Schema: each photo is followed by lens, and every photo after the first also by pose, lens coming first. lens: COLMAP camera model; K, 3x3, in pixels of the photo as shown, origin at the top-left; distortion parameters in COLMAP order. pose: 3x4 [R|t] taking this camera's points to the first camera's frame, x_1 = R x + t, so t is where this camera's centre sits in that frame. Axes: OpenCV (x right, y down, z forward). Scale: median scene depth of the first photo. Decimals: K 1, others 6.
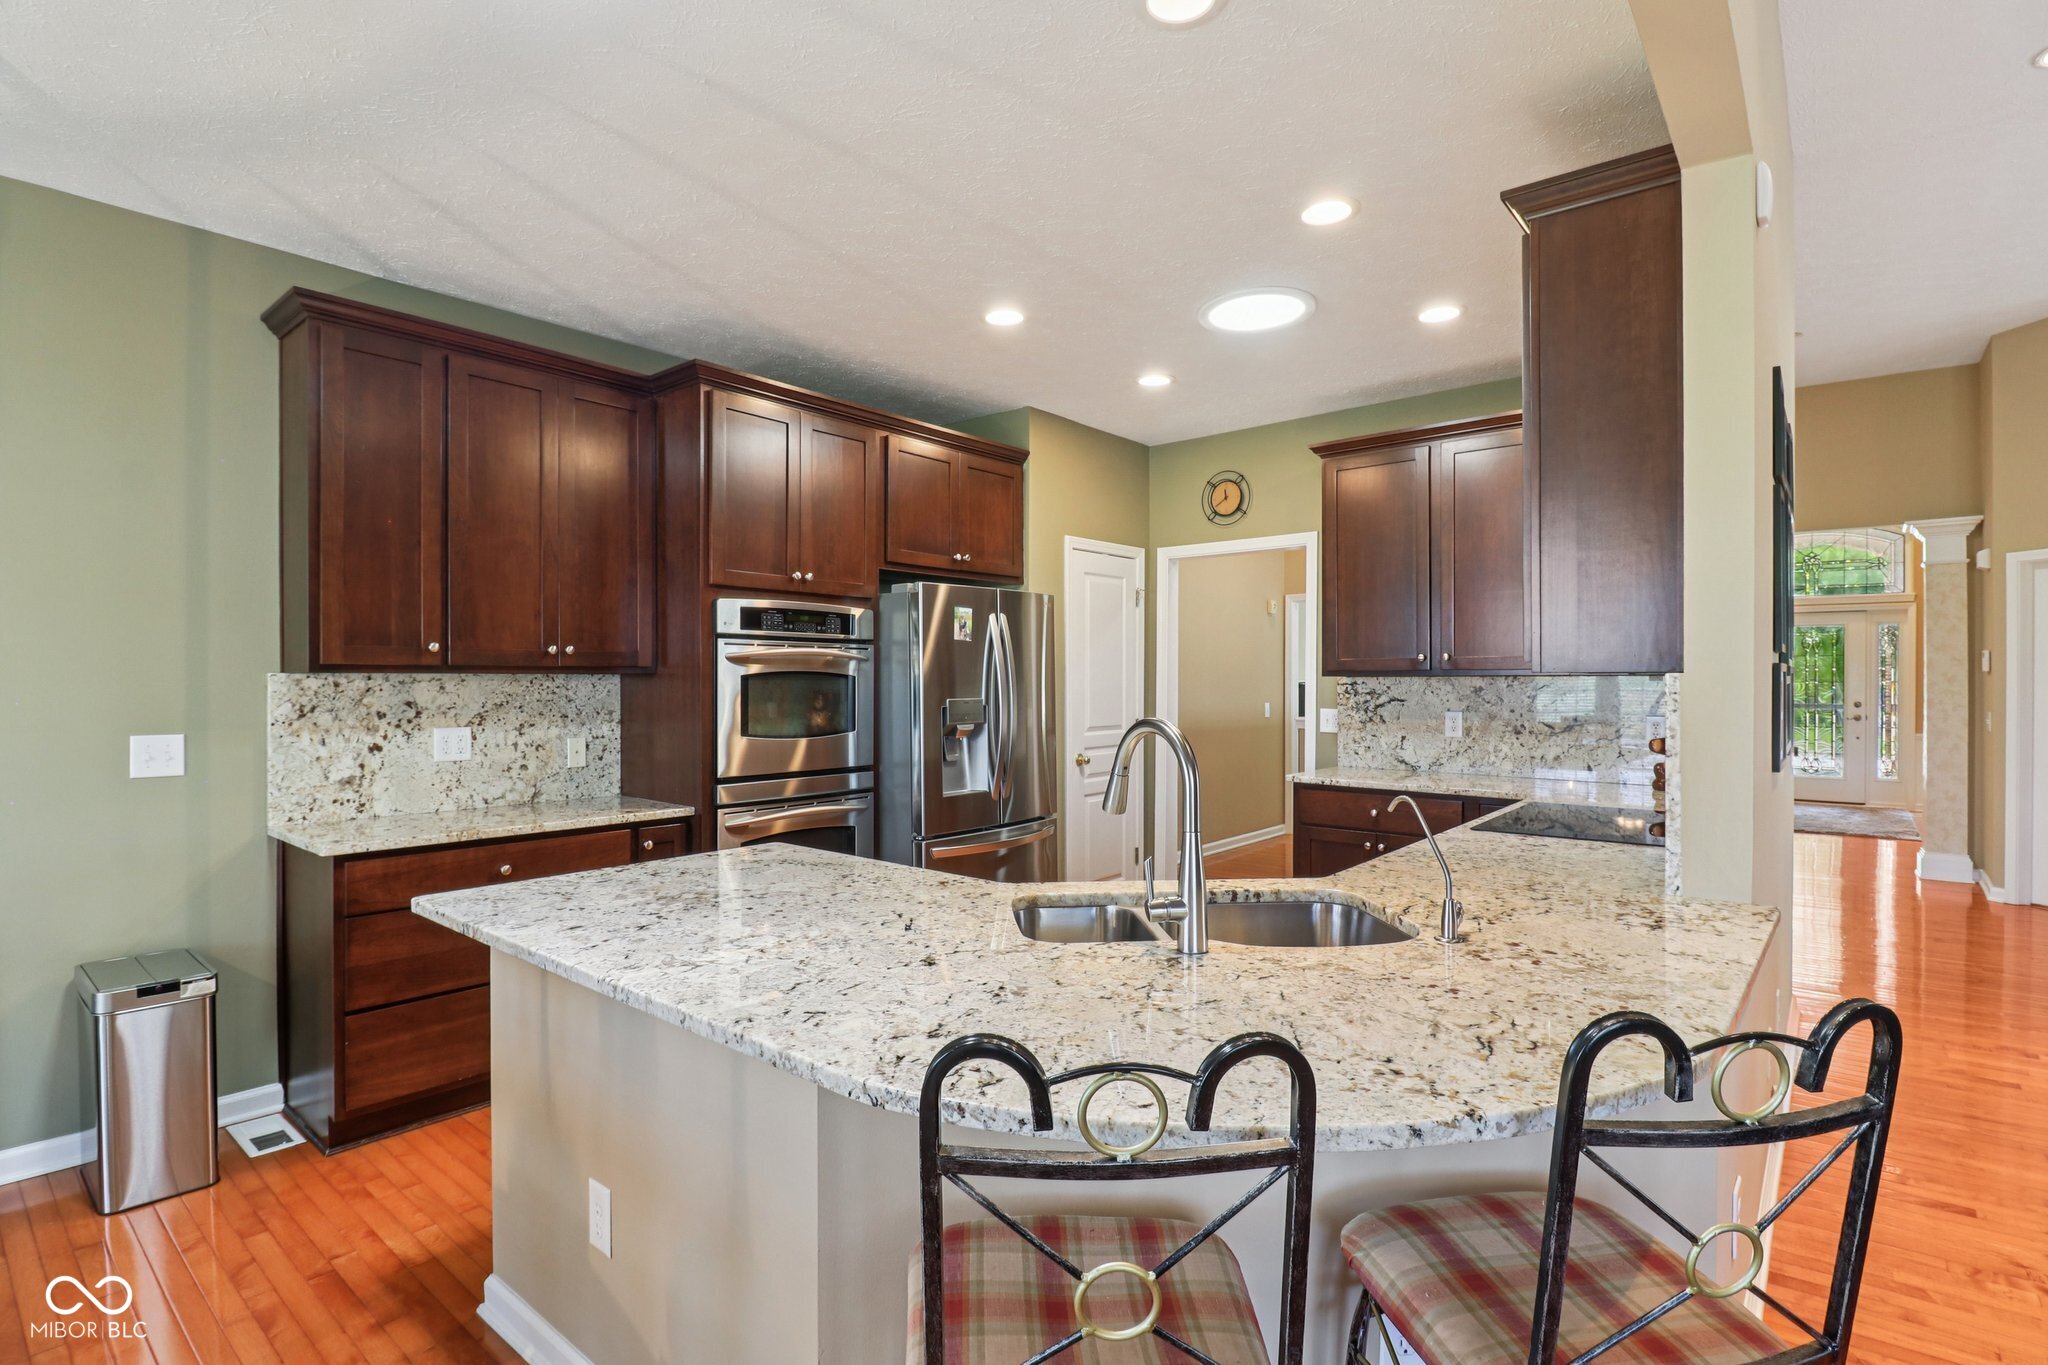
lens RADIAL K [[981.9, 0, 1004.2], [0, 981.9, 689.4], [0, 0, 1]] dist [-0.014738, -0.008896]
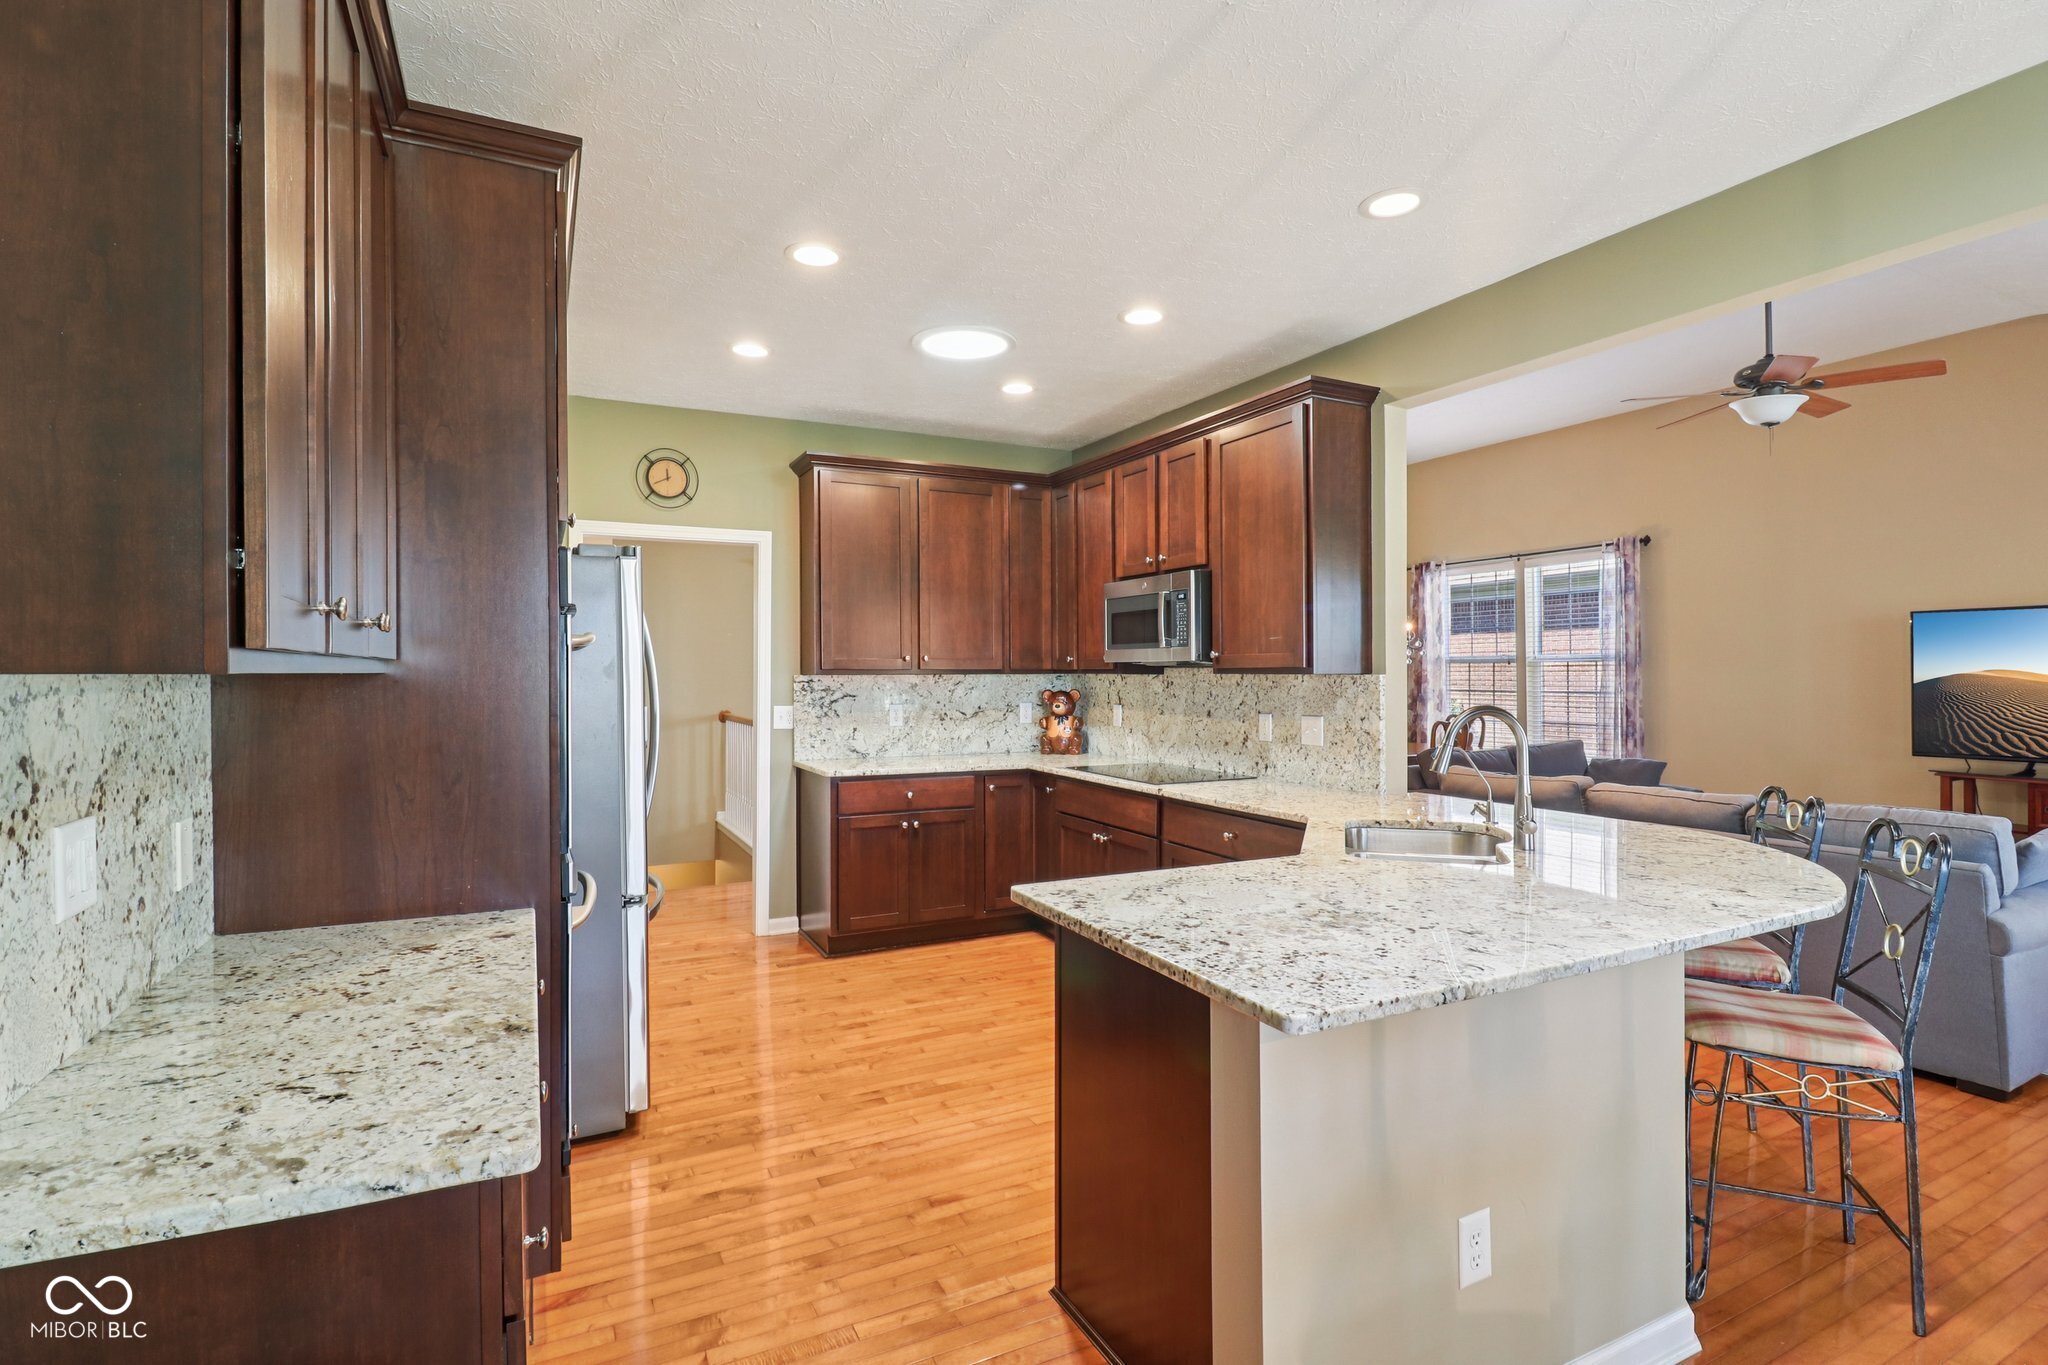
lens RADIAL K [[981.9, 0, 1026.2], [0, 981.9, 671.2], [0, 0, 1]] dist [-0.014738, -0.008896]
pose [[0.393339, 0.003426, 0.919387, -0.572920], [0.007026, 0.999953, -0.006732, -0.008348], [-0.919367, 0.009108, 0.393296, 0.399667]]
